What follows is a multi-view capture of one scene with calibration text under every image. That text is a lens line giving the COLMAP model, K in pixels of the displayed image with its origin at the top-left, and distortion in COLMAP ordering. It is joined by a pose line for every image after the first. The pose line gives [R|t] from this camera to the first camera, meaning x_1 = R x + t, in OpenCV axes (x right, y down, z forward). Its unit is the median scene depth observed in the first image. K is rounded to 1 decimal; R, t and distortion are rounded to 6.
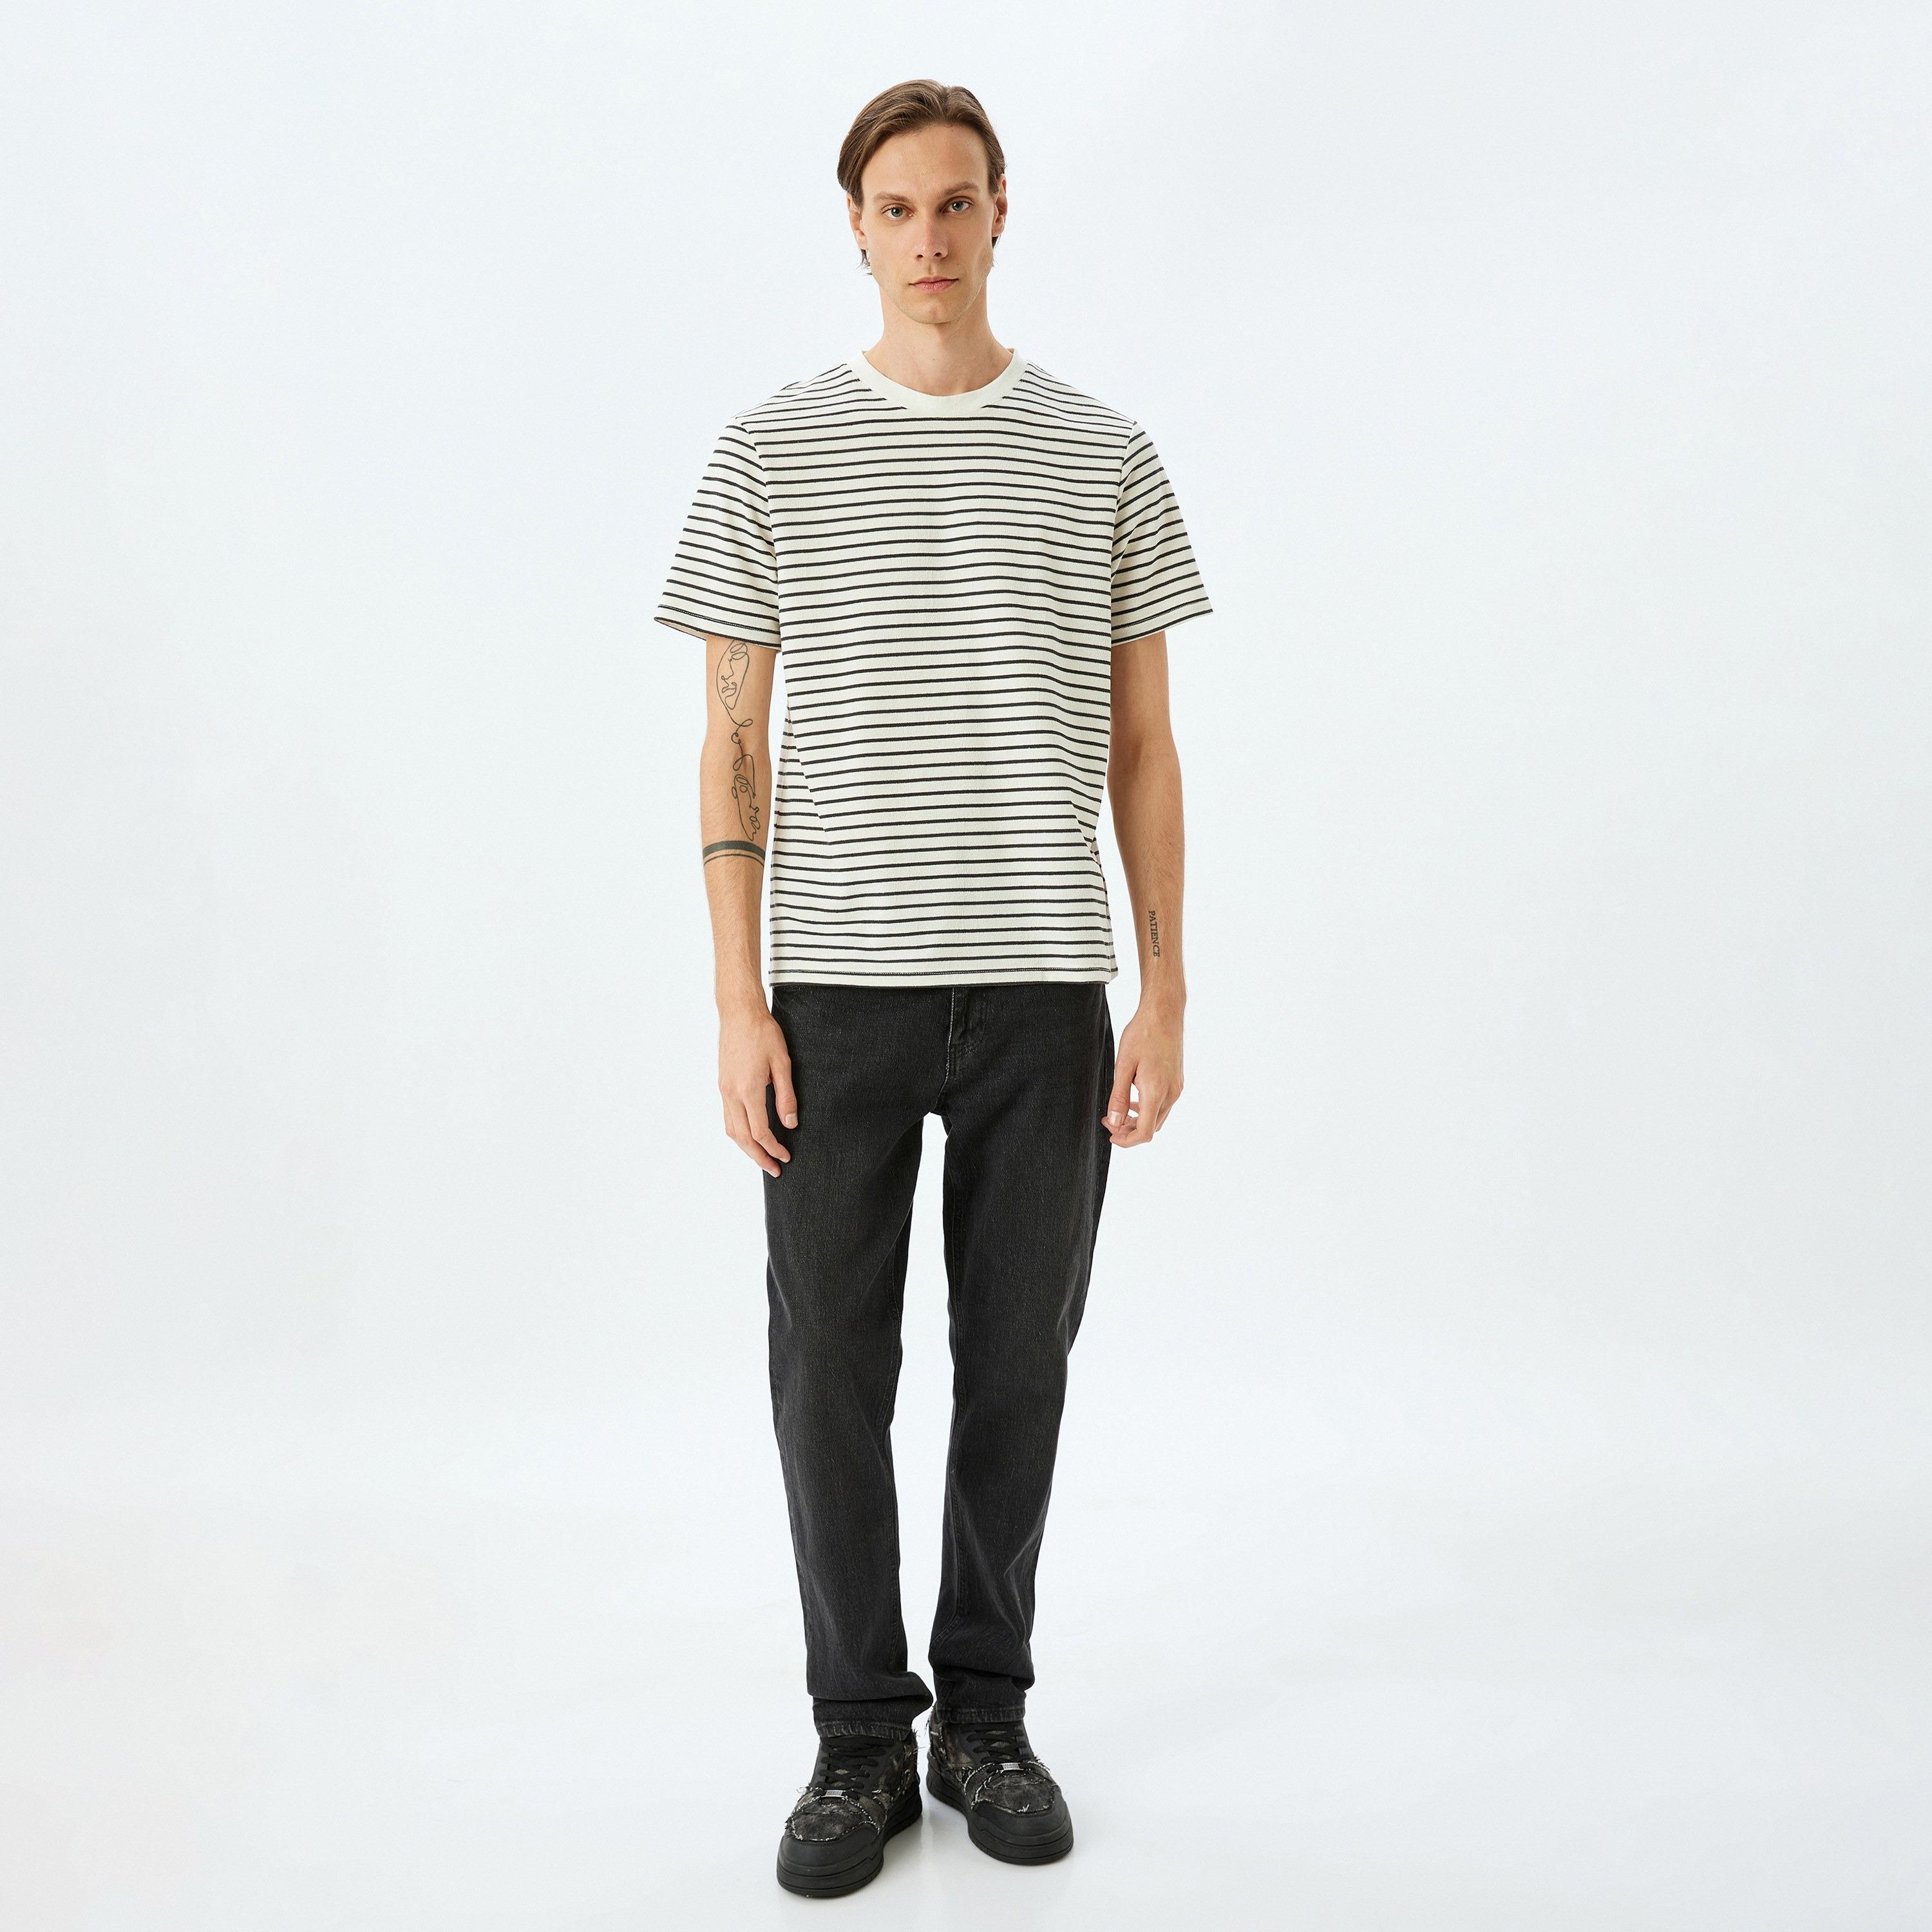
lens RADIAL K [[3649.4, 0, 966.0], [0, 3649.4, 966.0], [0, 0, 1]] dist [-0.002807, 0.008713]
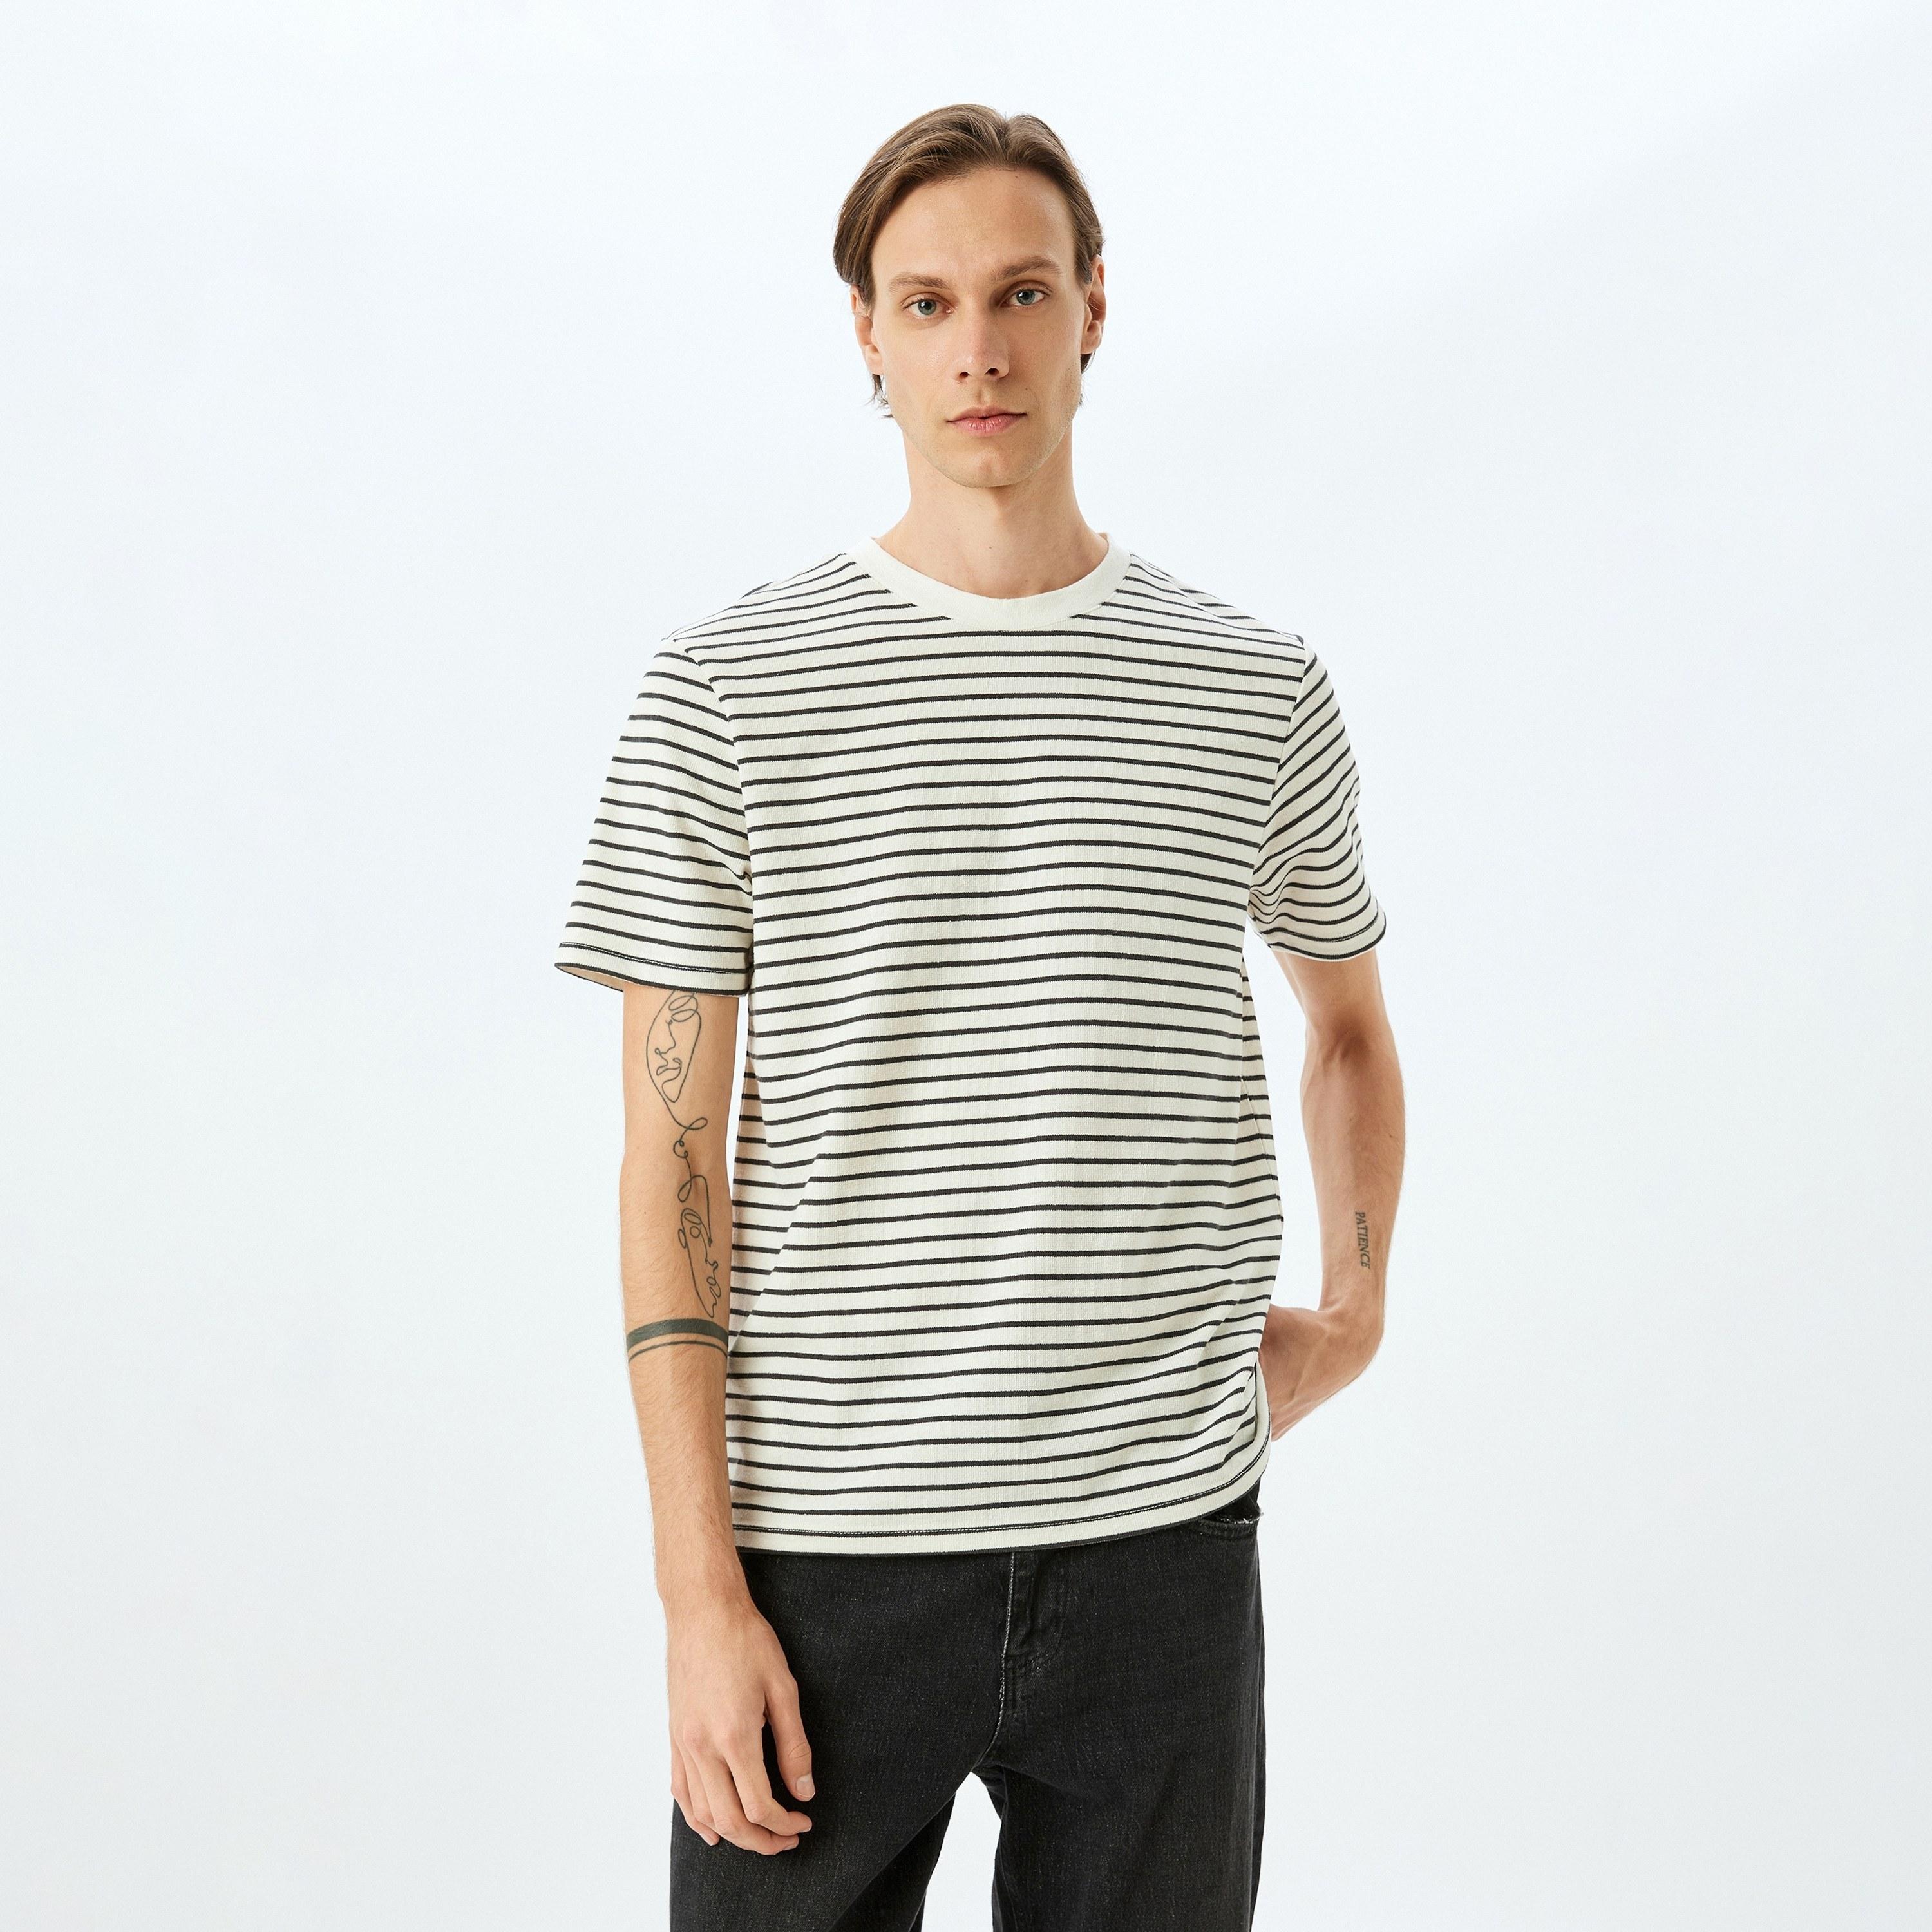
lens RADIAL K [[8033.0, 0, 966.0], [0, 8033.0, 966.0], [0, 0, 1]] dist [0.195537, -28.093921]
pose [[0.999998, -0.001861, -0.000406, -0.012141], [0.001828, 0.997561, -0.069778, 0.001195], [0.000535, 0.069777, 0.997562, -0.362736]]
